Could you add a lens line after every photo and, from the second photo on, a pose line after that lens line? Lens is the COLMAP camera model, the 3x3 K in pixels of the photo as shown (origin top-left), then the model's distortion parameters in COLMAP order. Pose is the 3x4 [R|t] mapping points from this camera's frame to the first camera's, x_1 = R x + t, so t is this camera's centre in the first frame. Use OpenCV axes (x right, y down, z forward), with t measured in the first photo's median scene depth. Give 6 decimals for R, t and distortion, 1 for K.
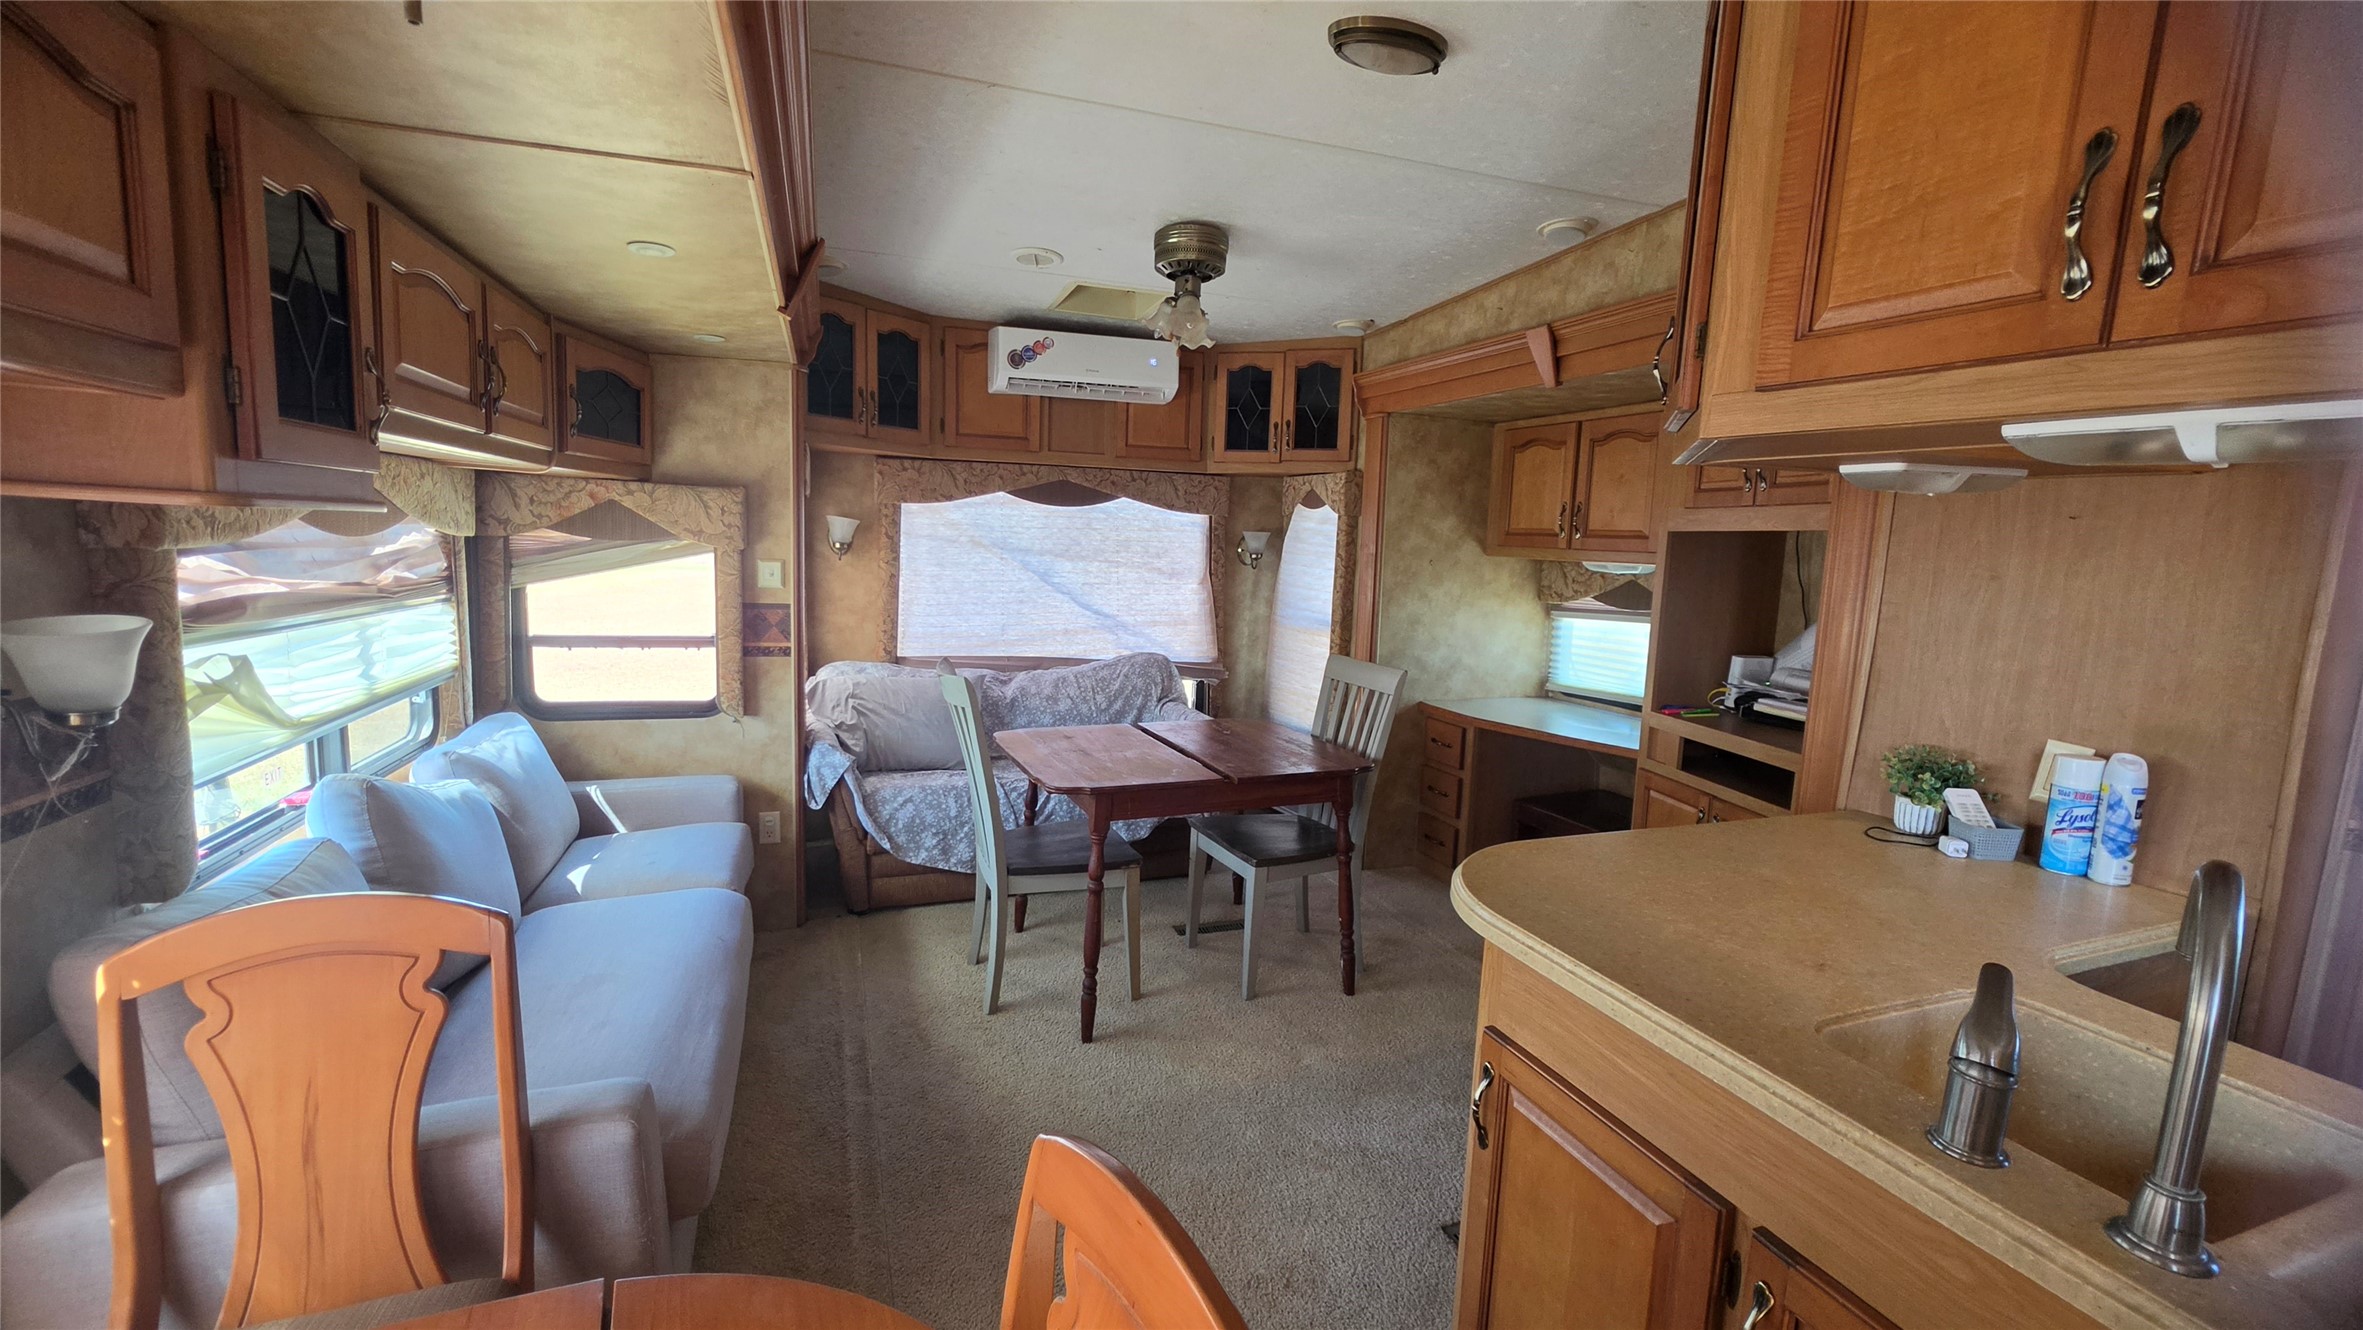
lens RADIAL K [[951.8, 0, 1181.5], [0, 951.8, 665.0], [0, 0, 1]] dist [-0.012268, 0.005072]
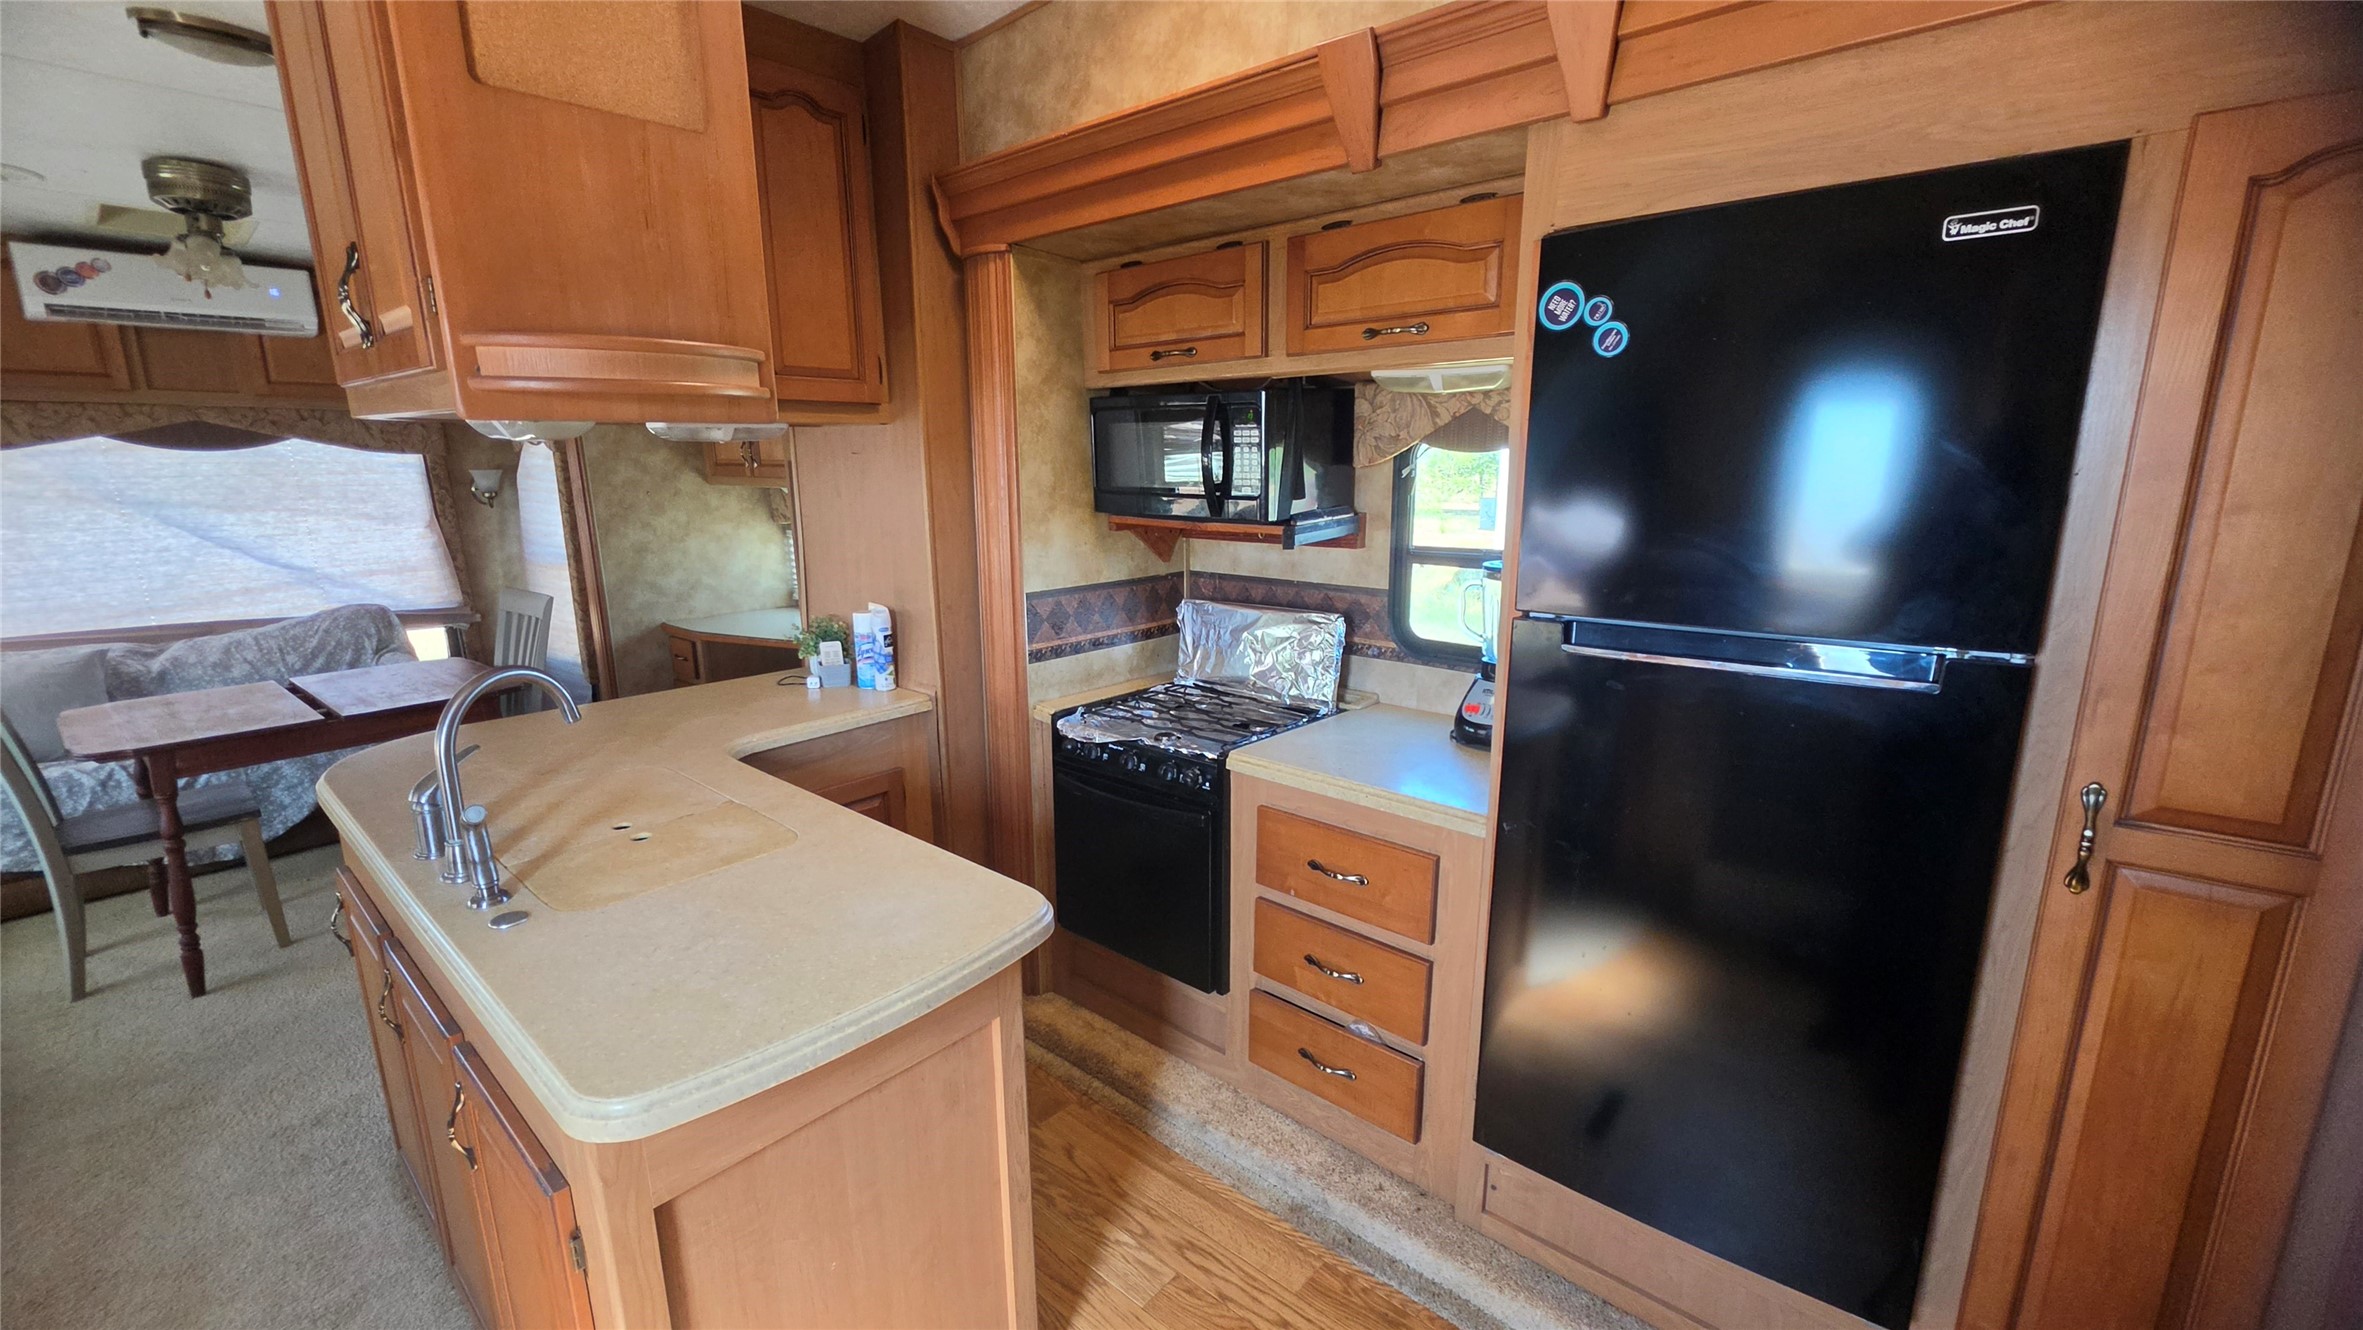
lens RADIAL K [[951.8, 0, 1181.5], [0, 951.8, 665.0], [0, 0, 1]] dist [-0.012268, 0.005072]
pose [[0.879929, -0.134837, 0.455570, 0.258911], [0.095575, 0.989517, 0.108269, 0.024151], [-0.465392, -0.051728, 0.883592, -0.226686]]
